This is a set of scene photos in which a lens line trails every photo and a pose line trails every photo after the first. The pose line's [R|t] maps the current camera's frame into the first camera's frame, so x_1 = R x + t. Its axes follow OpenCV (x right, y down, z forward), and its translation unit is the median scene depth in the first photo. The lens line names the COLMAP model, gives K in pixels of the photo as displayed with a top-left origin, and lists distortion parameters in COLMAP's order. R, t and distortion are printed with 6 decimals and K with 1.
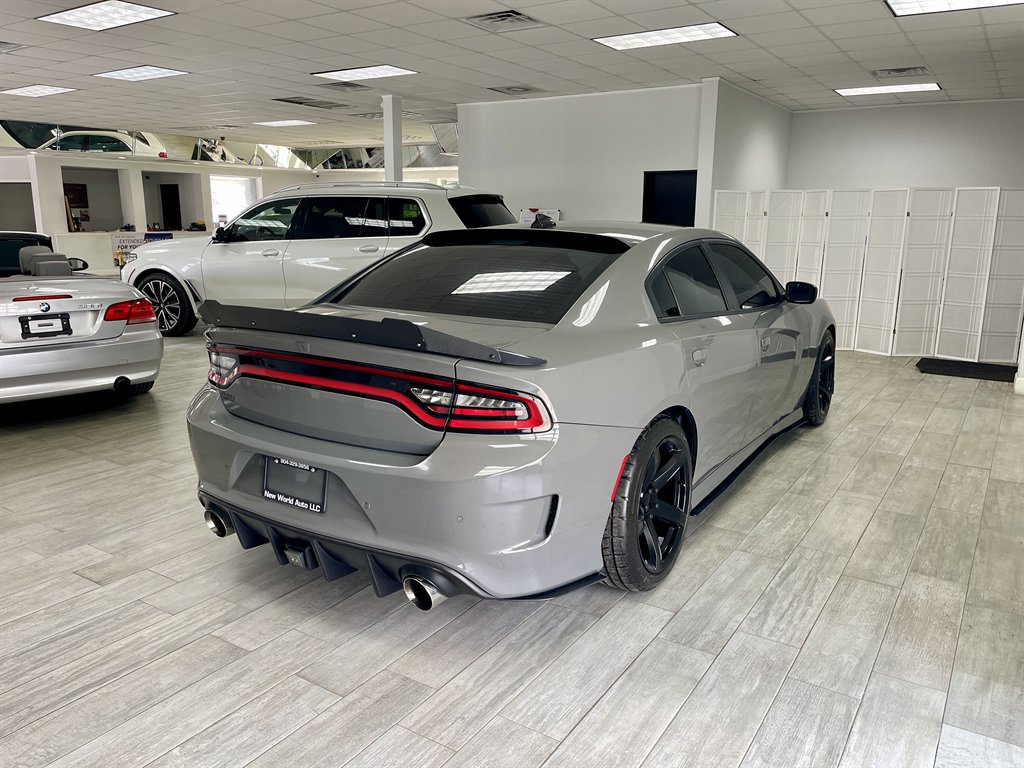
lens RADIAL K [[774.5, 0, 527.4], [0, 774.5, 385.2], [0, 0, 1]] dist [0.060416, -0.084876]
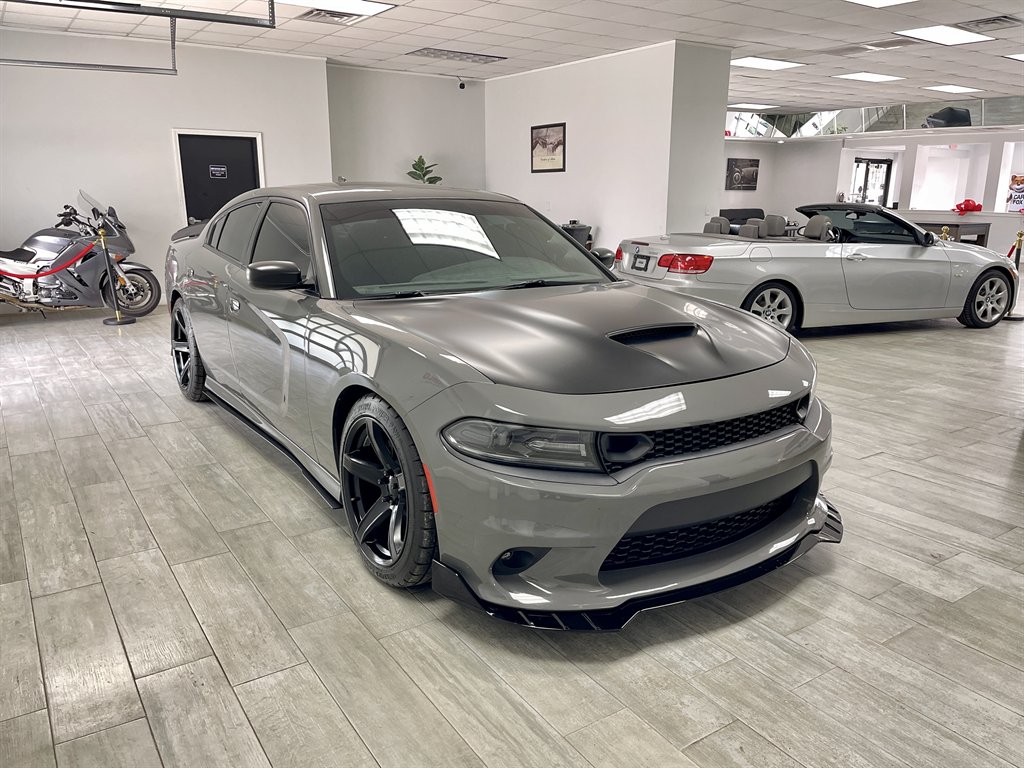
lens RADIAL K [[774.5, 0, 527.4], [0, 774.5, 385.2], [0, 0, 1]] dist [0.060416, -0.084876]
pose [[-0.385215, 0.218487, -0.896590, 1.092169], [-0.209881, 0.925365, 0.315673, -0.360138], [0.898643, 0.309780, -0.310608, 1.703721]]
